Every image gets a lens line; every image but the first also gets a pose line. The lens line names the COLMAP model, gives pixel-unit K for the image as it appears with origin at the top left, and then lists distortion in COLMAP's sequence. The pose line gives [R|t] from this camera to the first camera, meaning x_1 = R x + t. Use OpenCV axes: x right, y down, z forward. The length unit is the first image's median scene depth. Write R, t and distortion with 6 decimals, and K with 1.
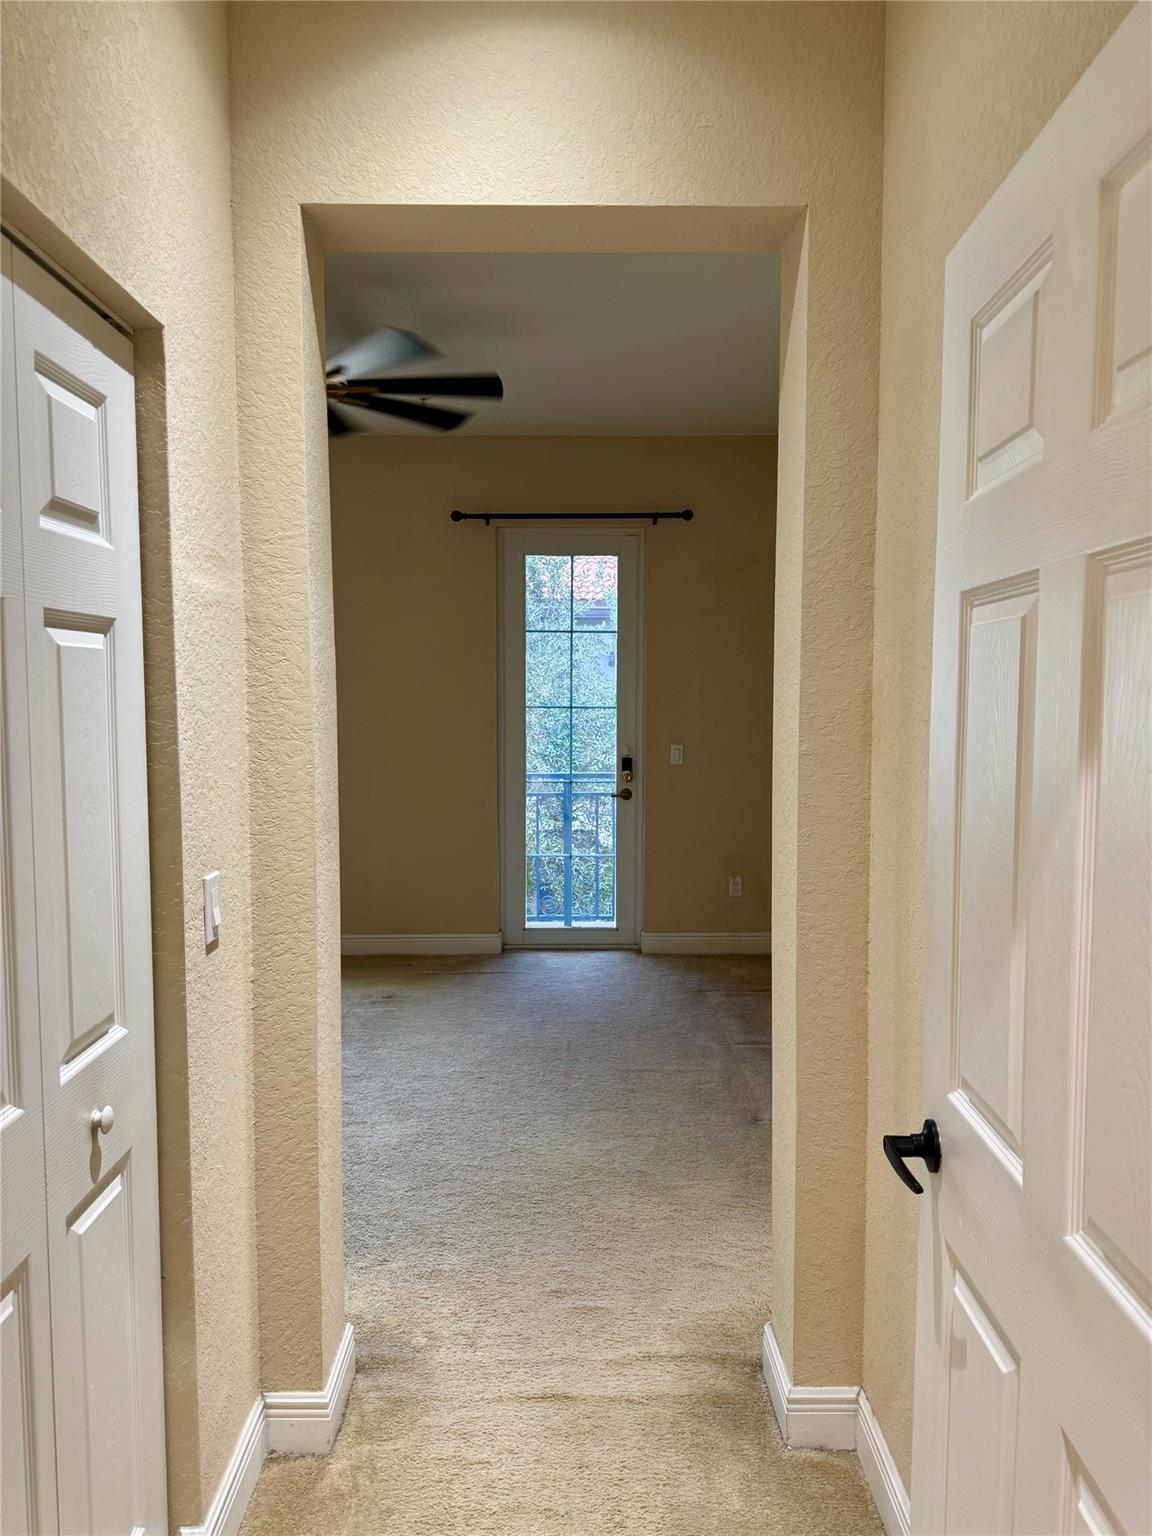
lens RADIAL K [[1087.2, 0, 571.6], [0, 1087.2, 771.4], [0, 0, 1]] dist [-0.007040, -0.001656]
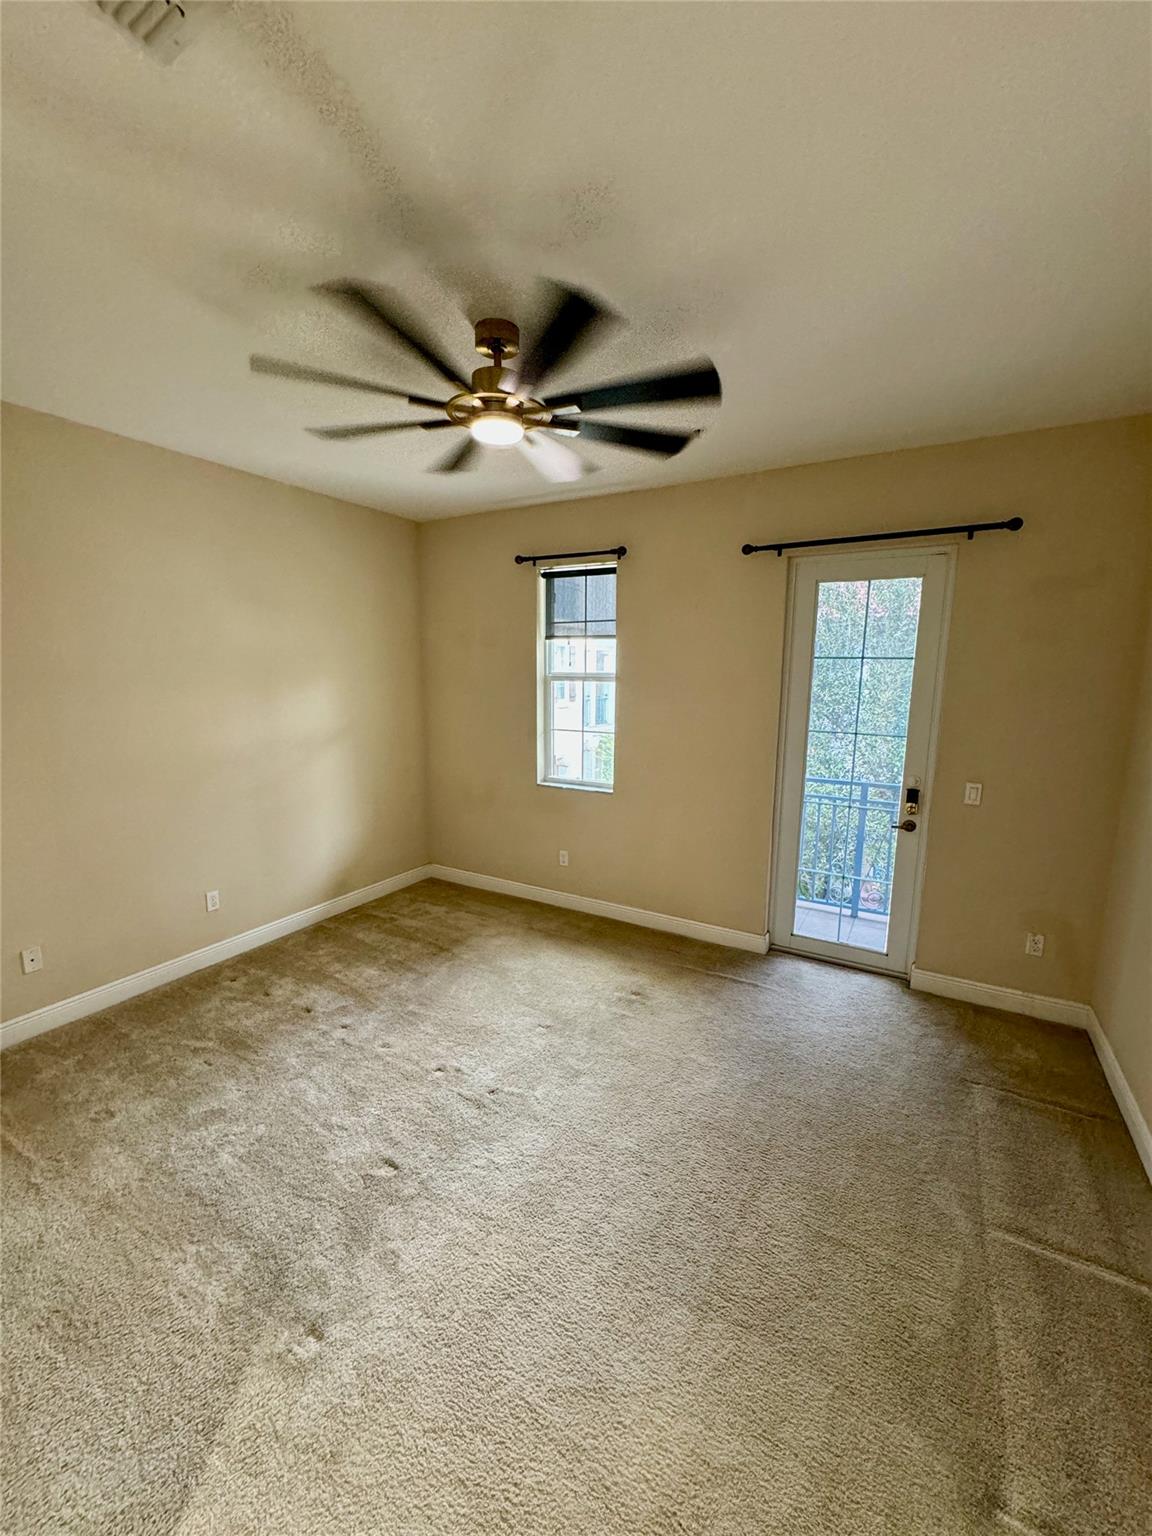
lens RADIAL K [[613.3, 0, 581.5], [0, 613.3, 768.3], [0, 0, 1]] dist [-0.000353, 0.000669]
pose [[0.864165, 0.086916, -0.495645, 0.065932], [-0.044814, 0.994349, 0.096235, -0.072091], [0.501208, -0.060951, 0.863177, 0.384389]]
